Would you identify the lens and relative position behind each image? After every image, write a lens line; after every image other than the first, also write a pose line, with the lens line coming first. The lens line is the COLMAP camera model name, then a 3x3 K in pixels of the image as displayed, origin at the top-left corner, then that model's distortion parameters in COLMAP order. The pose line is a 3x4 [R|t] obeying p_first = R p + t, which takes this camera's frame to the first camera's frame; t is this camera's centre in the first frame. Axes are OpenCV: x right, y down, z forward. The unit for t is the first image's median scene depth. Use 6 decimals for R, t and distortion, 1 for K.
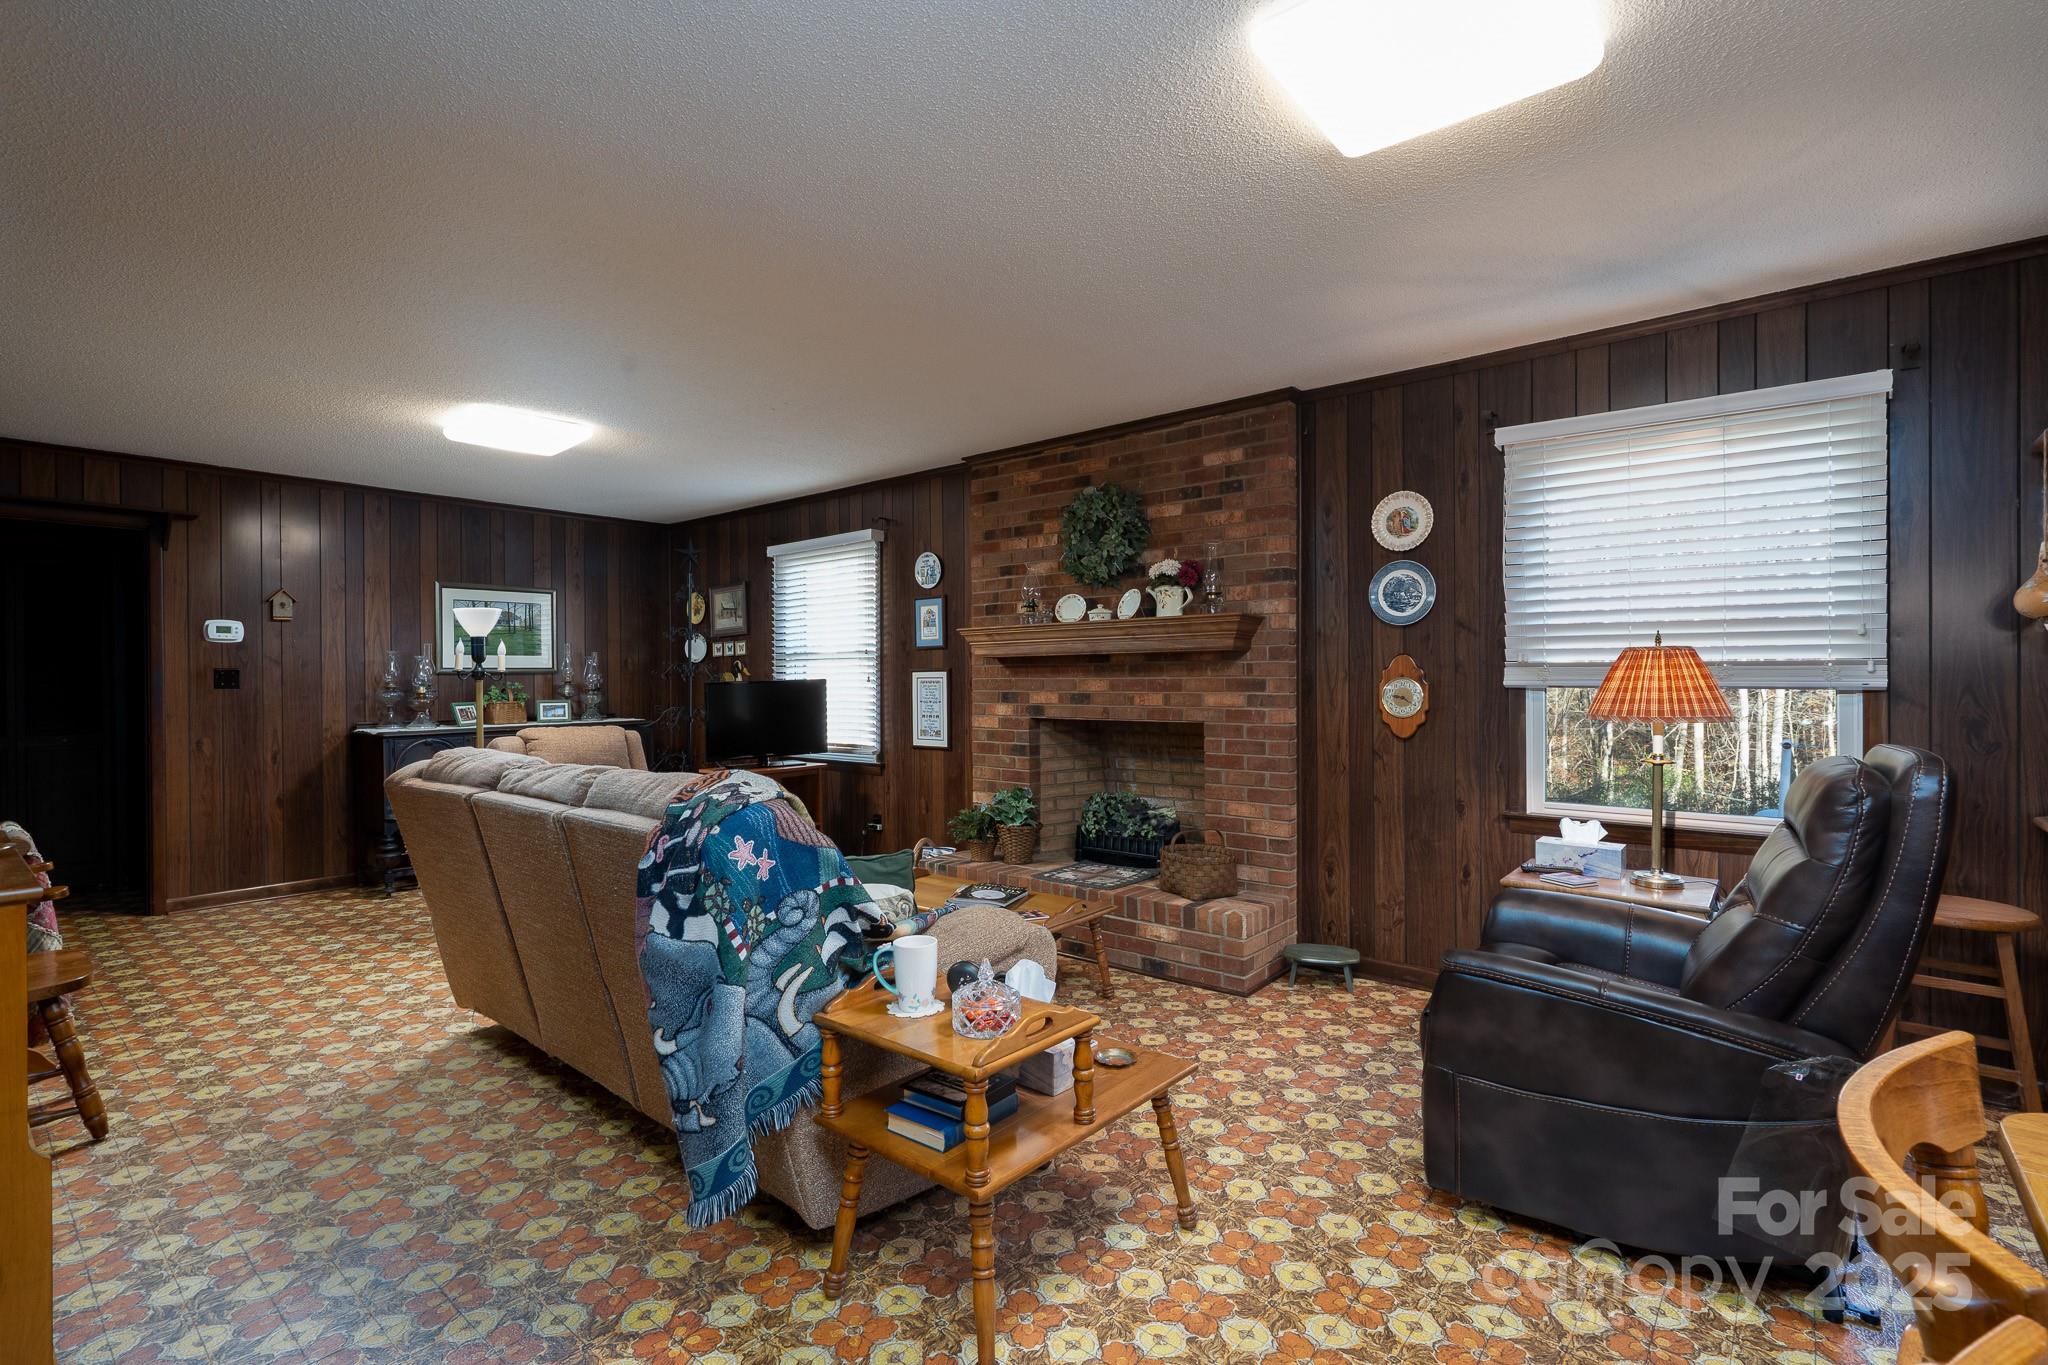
lens RADIAL K [[937.9, 0, 1086.7], [0, 937.9, 705.7], [0, 0, 1]] dist [-0.022090, -0.000389]
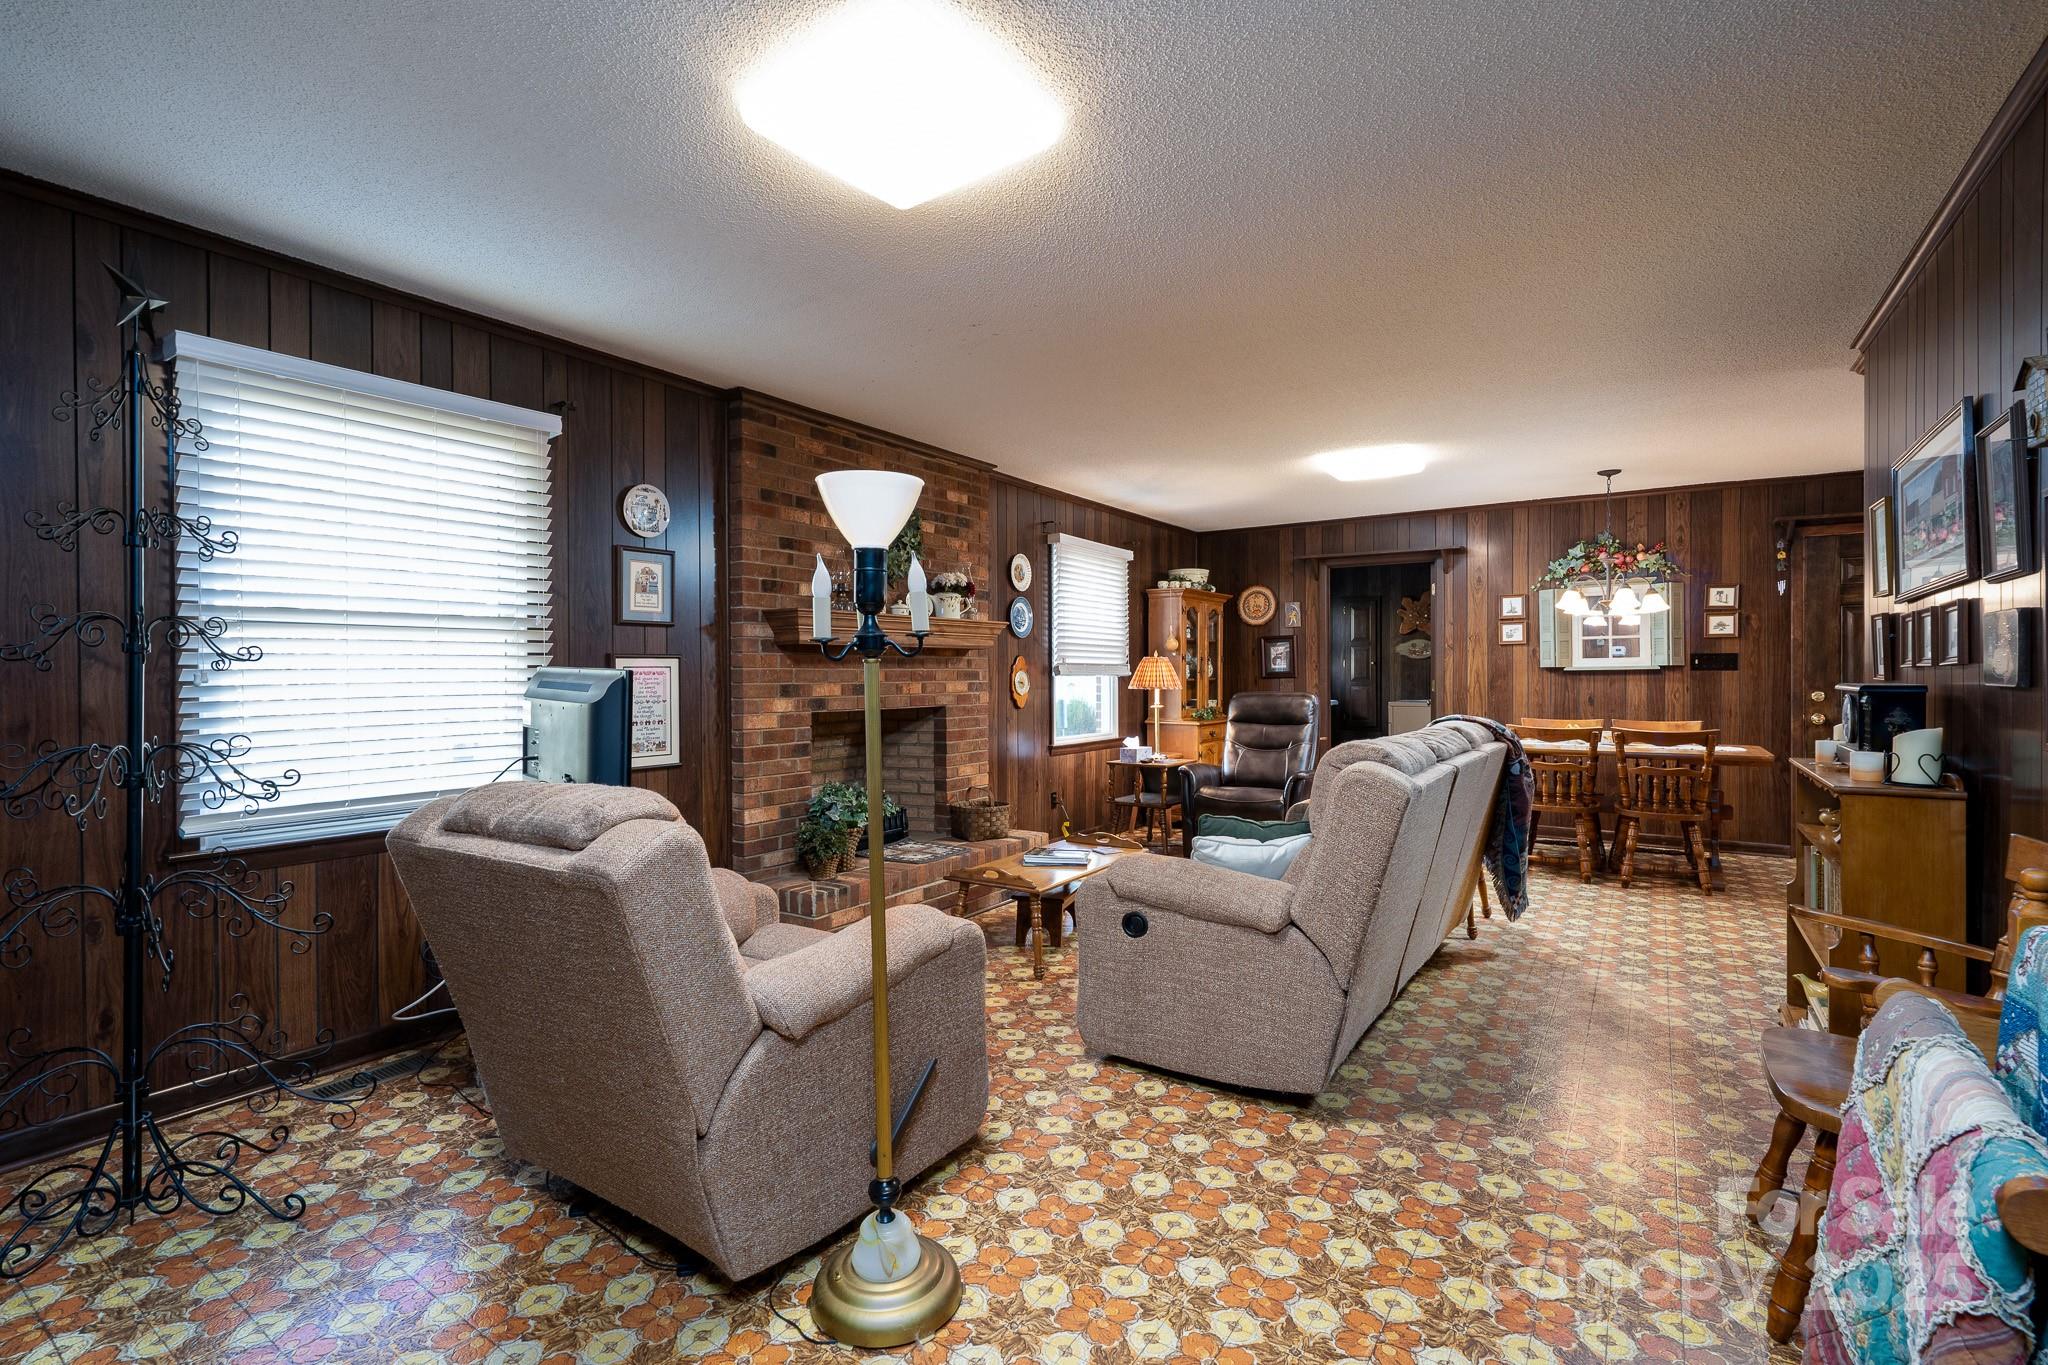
lens RADIAL K [[937.9, 0, 1030.2], [0, 937.9, 668.6], [0, 0, 1]] dist [-0.022090, -0.000389]
pose [[-0.086640, -0.010507, 0.996184, -0.987368], [0.004214, 0.999932, 0.010913, -0.038987], [-0.996231, 0.005144, -0.086590, 0.876954]]
